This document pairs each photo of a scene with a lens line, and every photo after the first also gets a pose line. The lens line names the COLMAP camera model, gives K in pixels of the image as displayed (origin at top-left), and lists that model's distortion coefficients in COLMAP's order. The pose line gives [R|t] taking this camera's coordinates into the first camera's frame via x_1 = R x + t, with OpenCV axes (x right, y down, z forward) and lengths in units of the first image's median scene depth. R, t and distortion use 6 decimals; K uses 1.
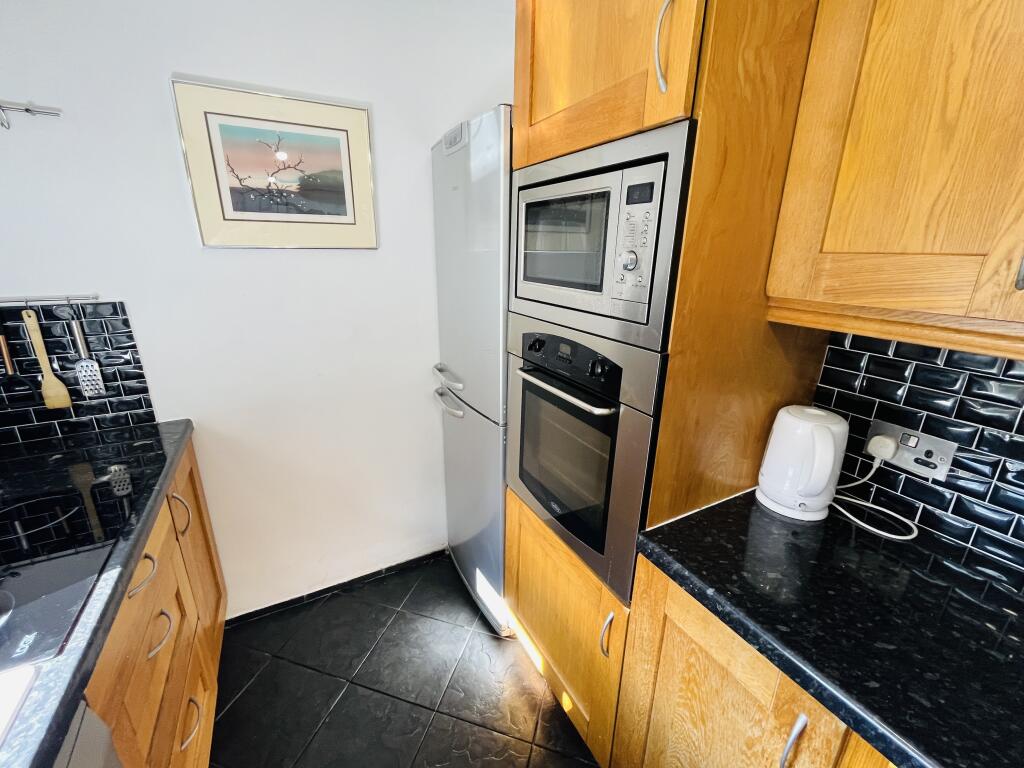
lens RADIAL K [[422.9, 0, 507.7], [0, 422.9, 381.3], [0, 0, 1]] dist [-0.002244, 0.000497]
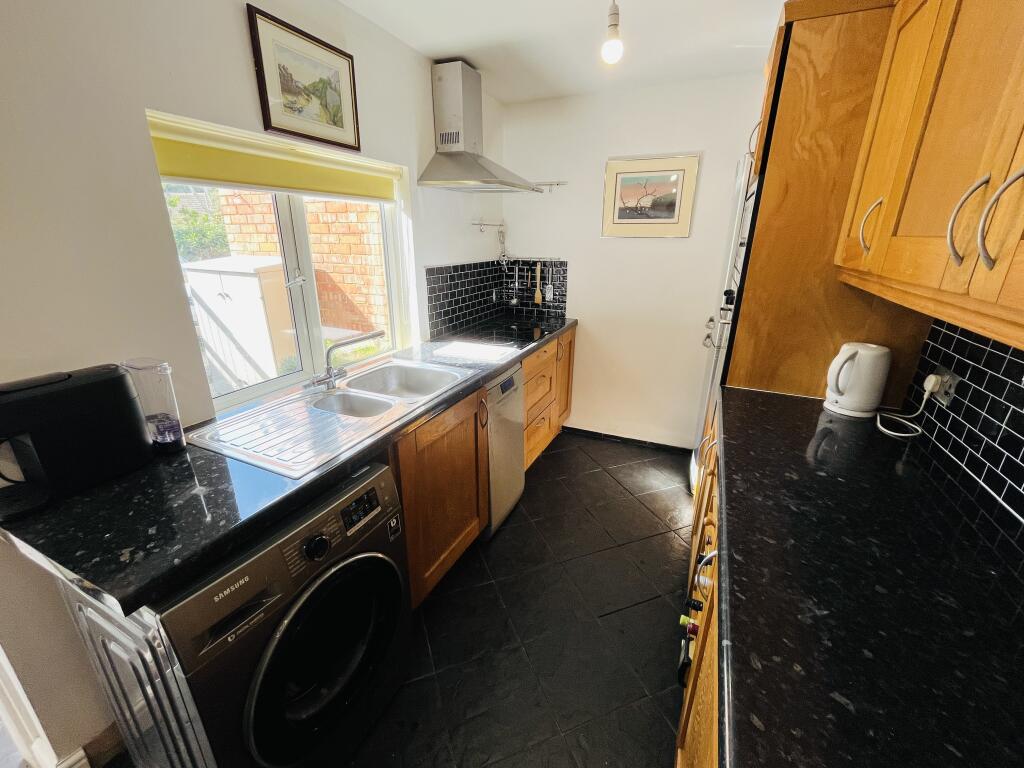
lens RADIAL K [[422.9, 0, 511.1], [0, 422.9, 380.6], [0, 0, 1]] dist [-0.002244, 0.000497]
pose [[0.607697, 0.249815, -0.753854, 0.771045], [-0.237398, 0.962977, 0.127743, 0.208835], [0.757856, 0.101334, 0.644504, -0.626787]]
